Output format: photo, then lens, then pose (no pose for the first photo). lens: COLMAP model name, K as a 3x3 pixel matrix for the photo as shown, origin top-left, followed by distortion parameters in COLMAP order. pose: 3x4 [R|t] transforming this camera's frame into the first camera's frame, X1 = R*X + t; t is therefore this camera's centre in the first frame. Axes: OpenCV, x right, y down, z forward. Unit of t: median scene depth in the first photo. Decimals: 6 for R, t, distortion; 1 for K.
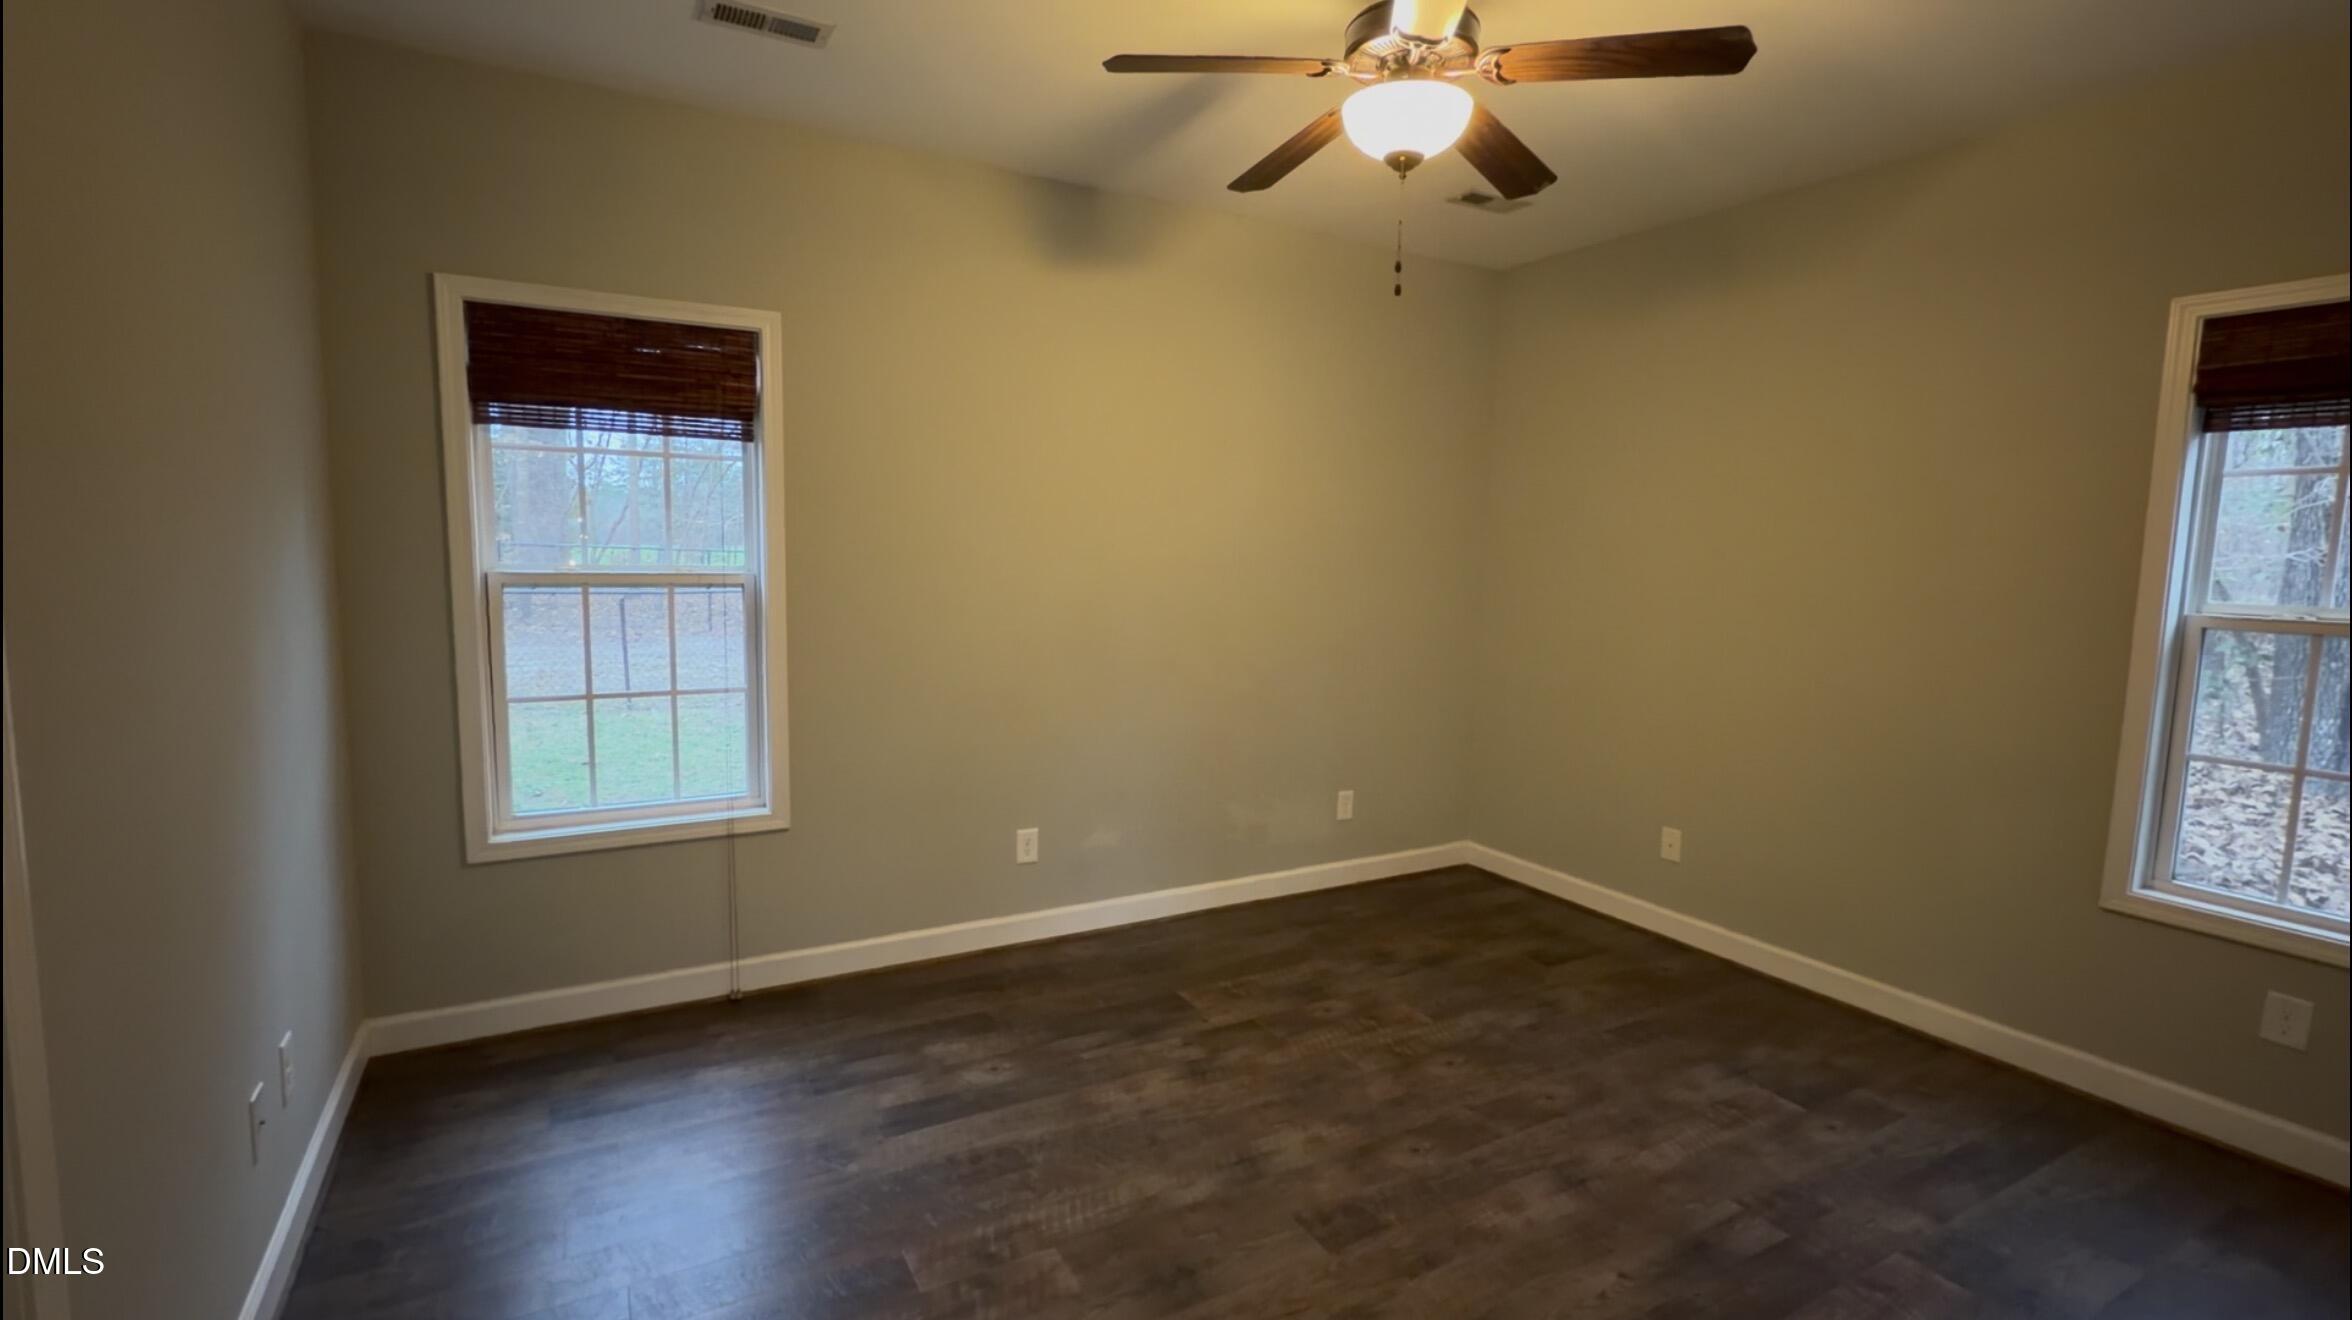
lens RADIAL K [[1052.6, 0, 1176.0], [0, 1052.6, 660.0], [0, 0, 1]] dist [0.000606, 0.000913]
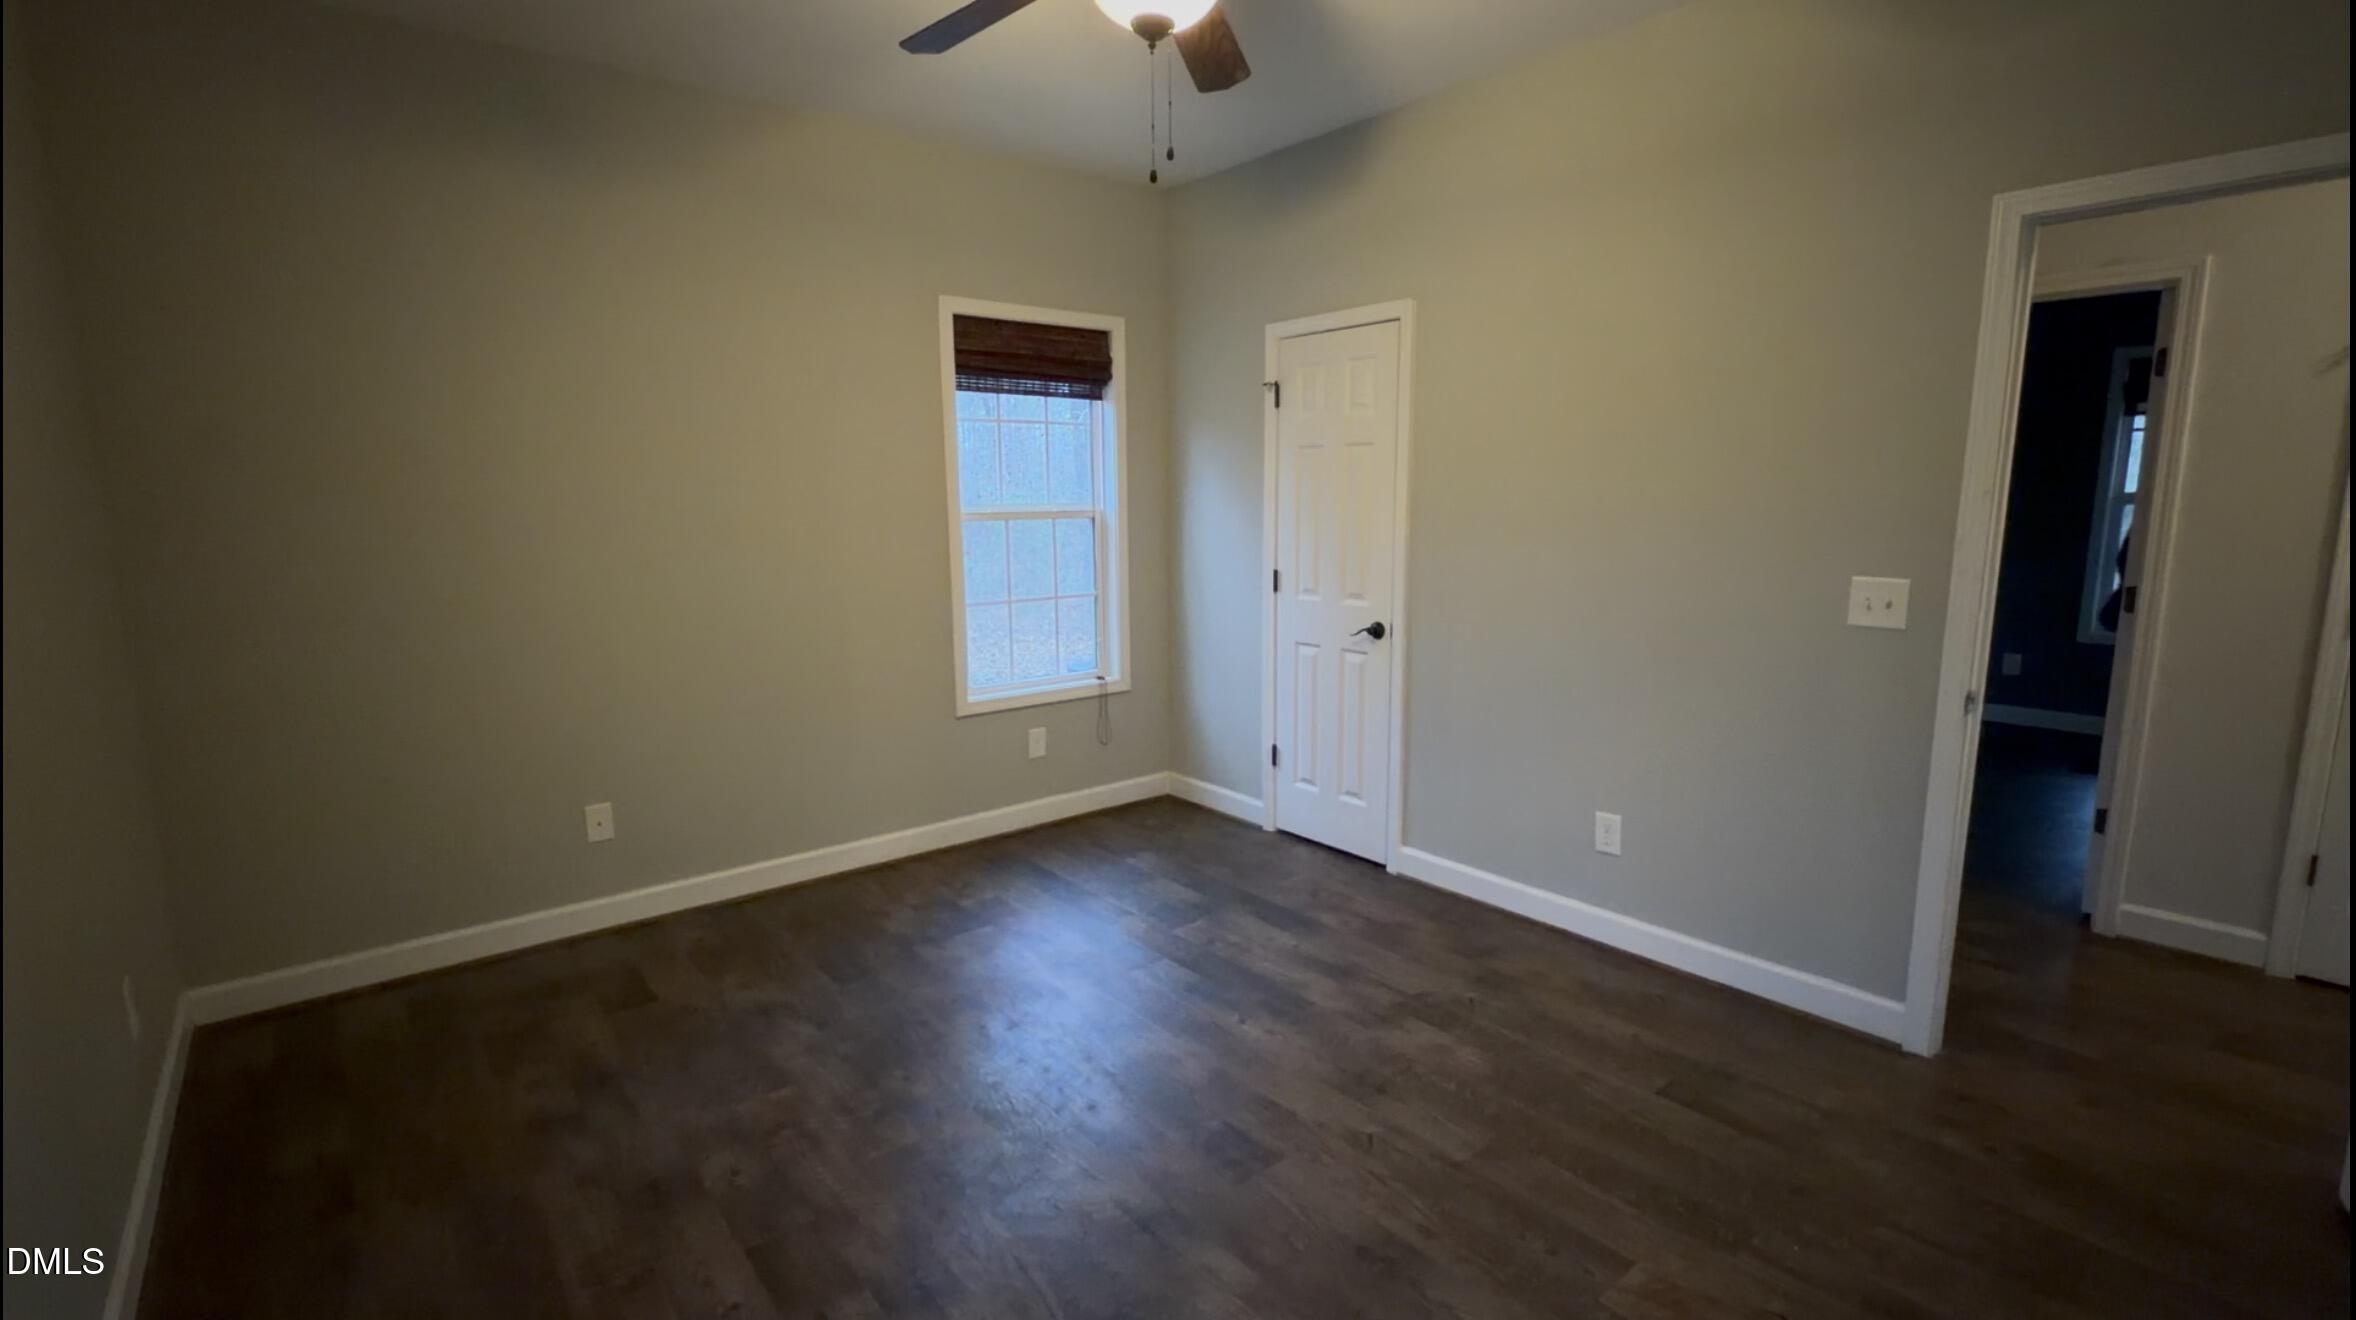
lens RADIAL K [[1054.4, 0, 1178.0], [0, 1054.4, 660.0], [0, 0, 1]] dist [0.000606, 0.000913]
pose [[-0.174120, -0.177679, 0.968562, -0.512908], [0.107194, 0.974322, 0.198006, -0.087727], [-0.978873, 0.138301, -0.150603, 0.814950]]
